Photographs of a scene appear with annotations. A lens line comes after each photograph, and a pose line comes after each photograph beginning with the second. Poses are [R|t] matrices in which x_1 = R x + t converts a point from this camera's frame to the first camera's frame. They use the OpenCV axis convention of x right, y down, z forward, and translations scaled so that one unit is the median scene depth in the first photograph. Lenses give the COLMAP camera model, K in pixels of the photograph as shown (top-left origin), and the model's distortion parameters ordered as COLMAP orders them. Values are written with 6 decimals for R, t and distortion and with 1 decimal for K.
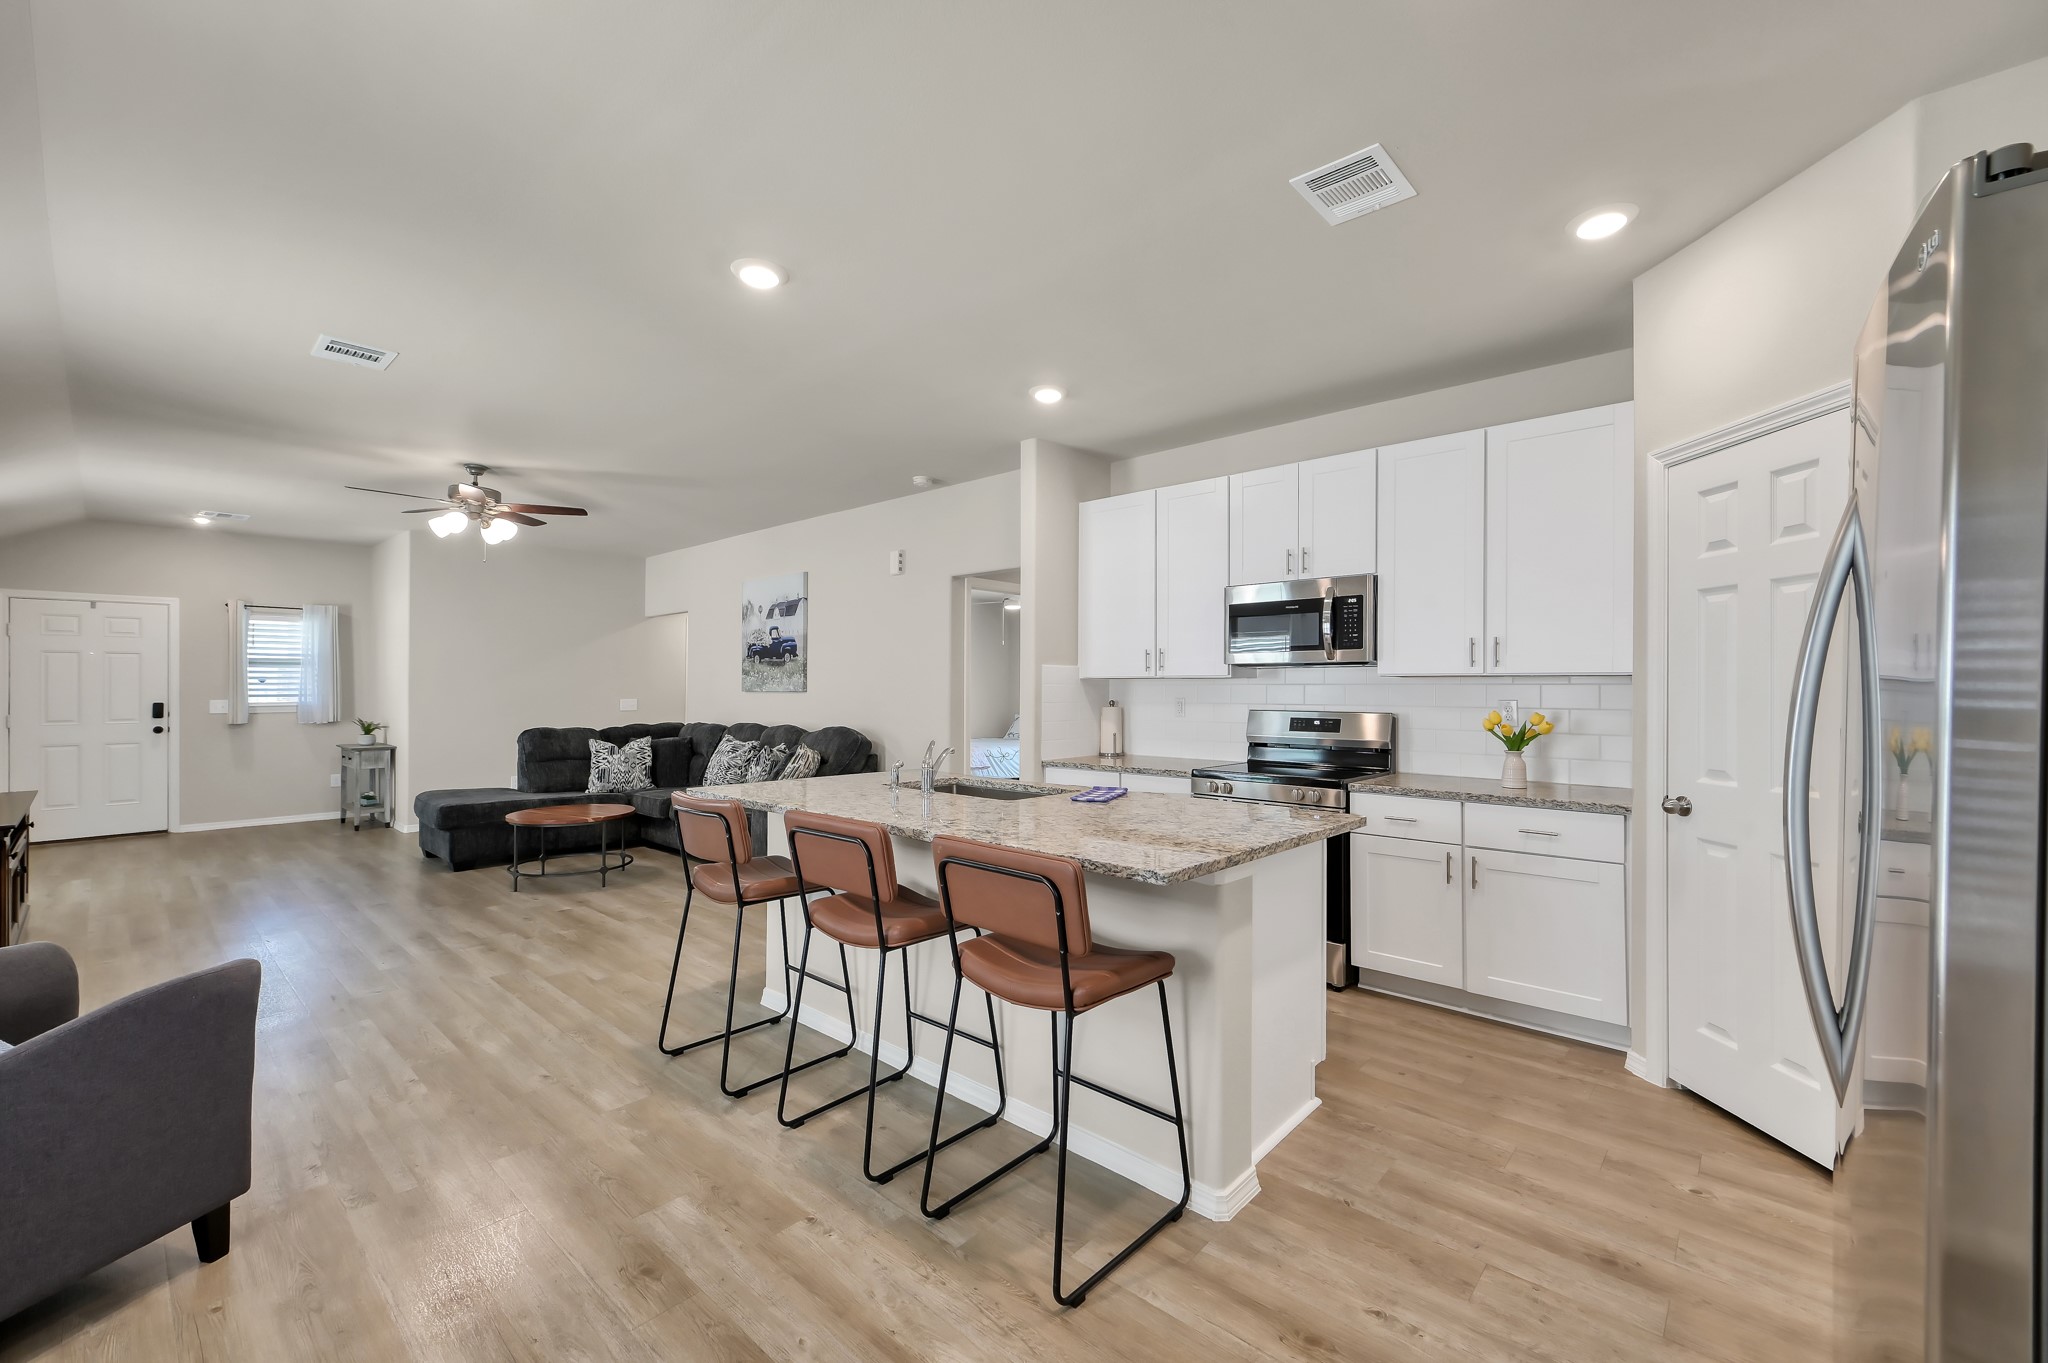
lens RADIAL K [[824.0, 0, 1040.1], [0, 824.0, 683.2], [0, 0, 1]] dist [0.001192, 0.000194]
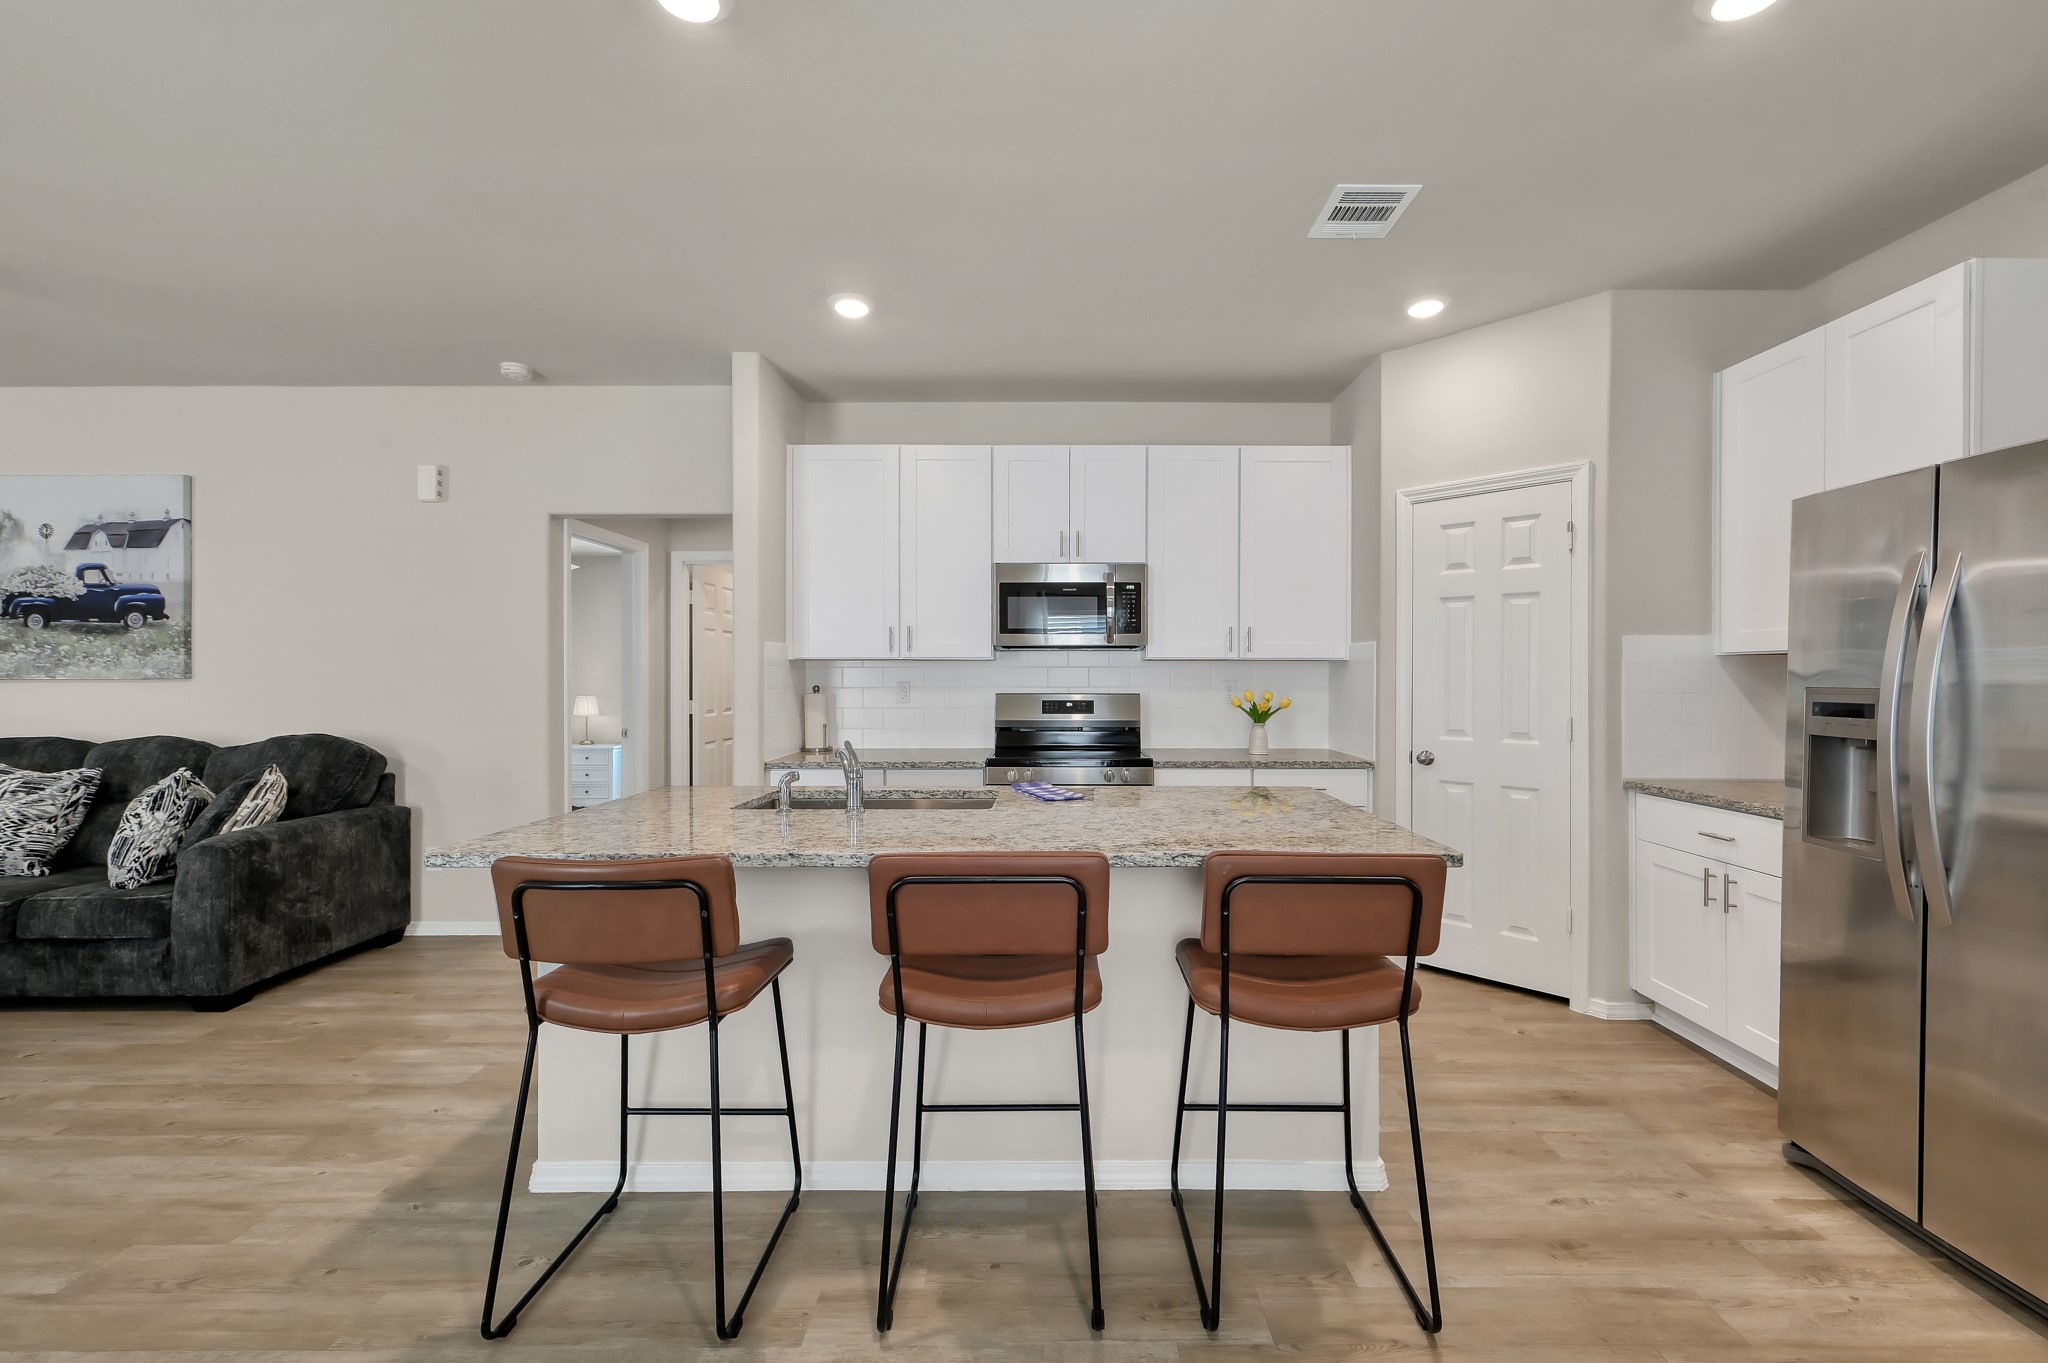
lens RADIAL K [[849.6, 0, 1043.0], [0, 849.6, 677.0], [0, 0, 1]] dist [-0.002150, -0.000131]
pose [[0.751494, -0.006319, 0.659709, -0.227530], [-0.001713, 0.999932, 0.011530, 0.000830], [-0.659737, -0.009795, 0.751432, 0.141397]]
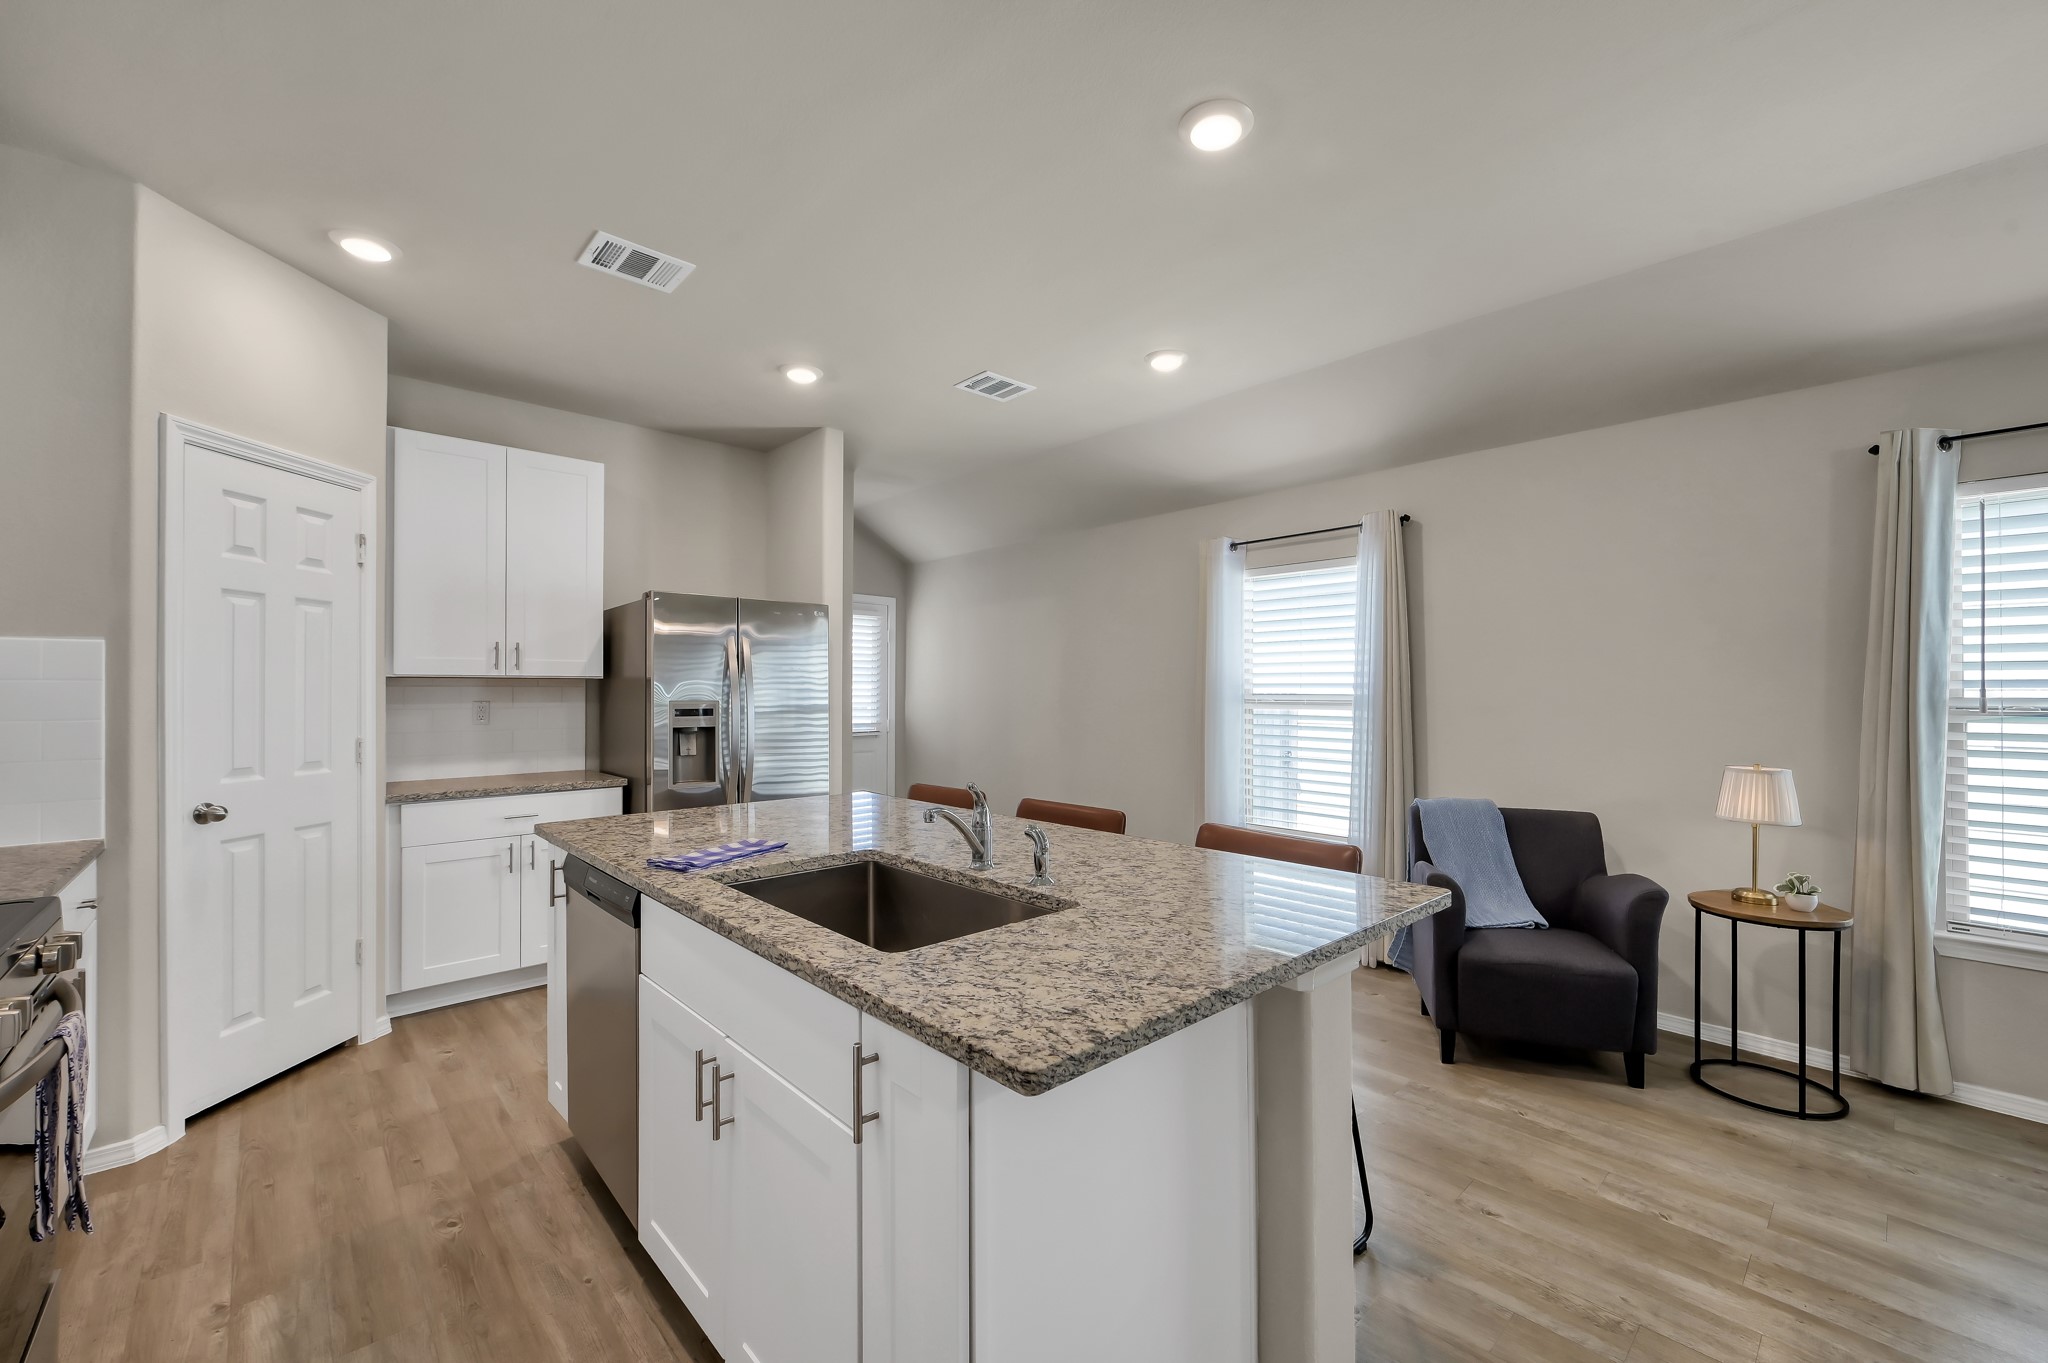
lens RADIAL K [[838.6, 0, 1038.0], [0, 838.6, 678.3], [0, 0, 1]] dist [0.003482, 0.000150]
pose [[-0.995481, -0.006911, 0.094713, -0.098878], [-0.008943, 0.999739, -0.021043, 0.002387], [-0.094542, -0.021794, -0.995282, 0.708042]]
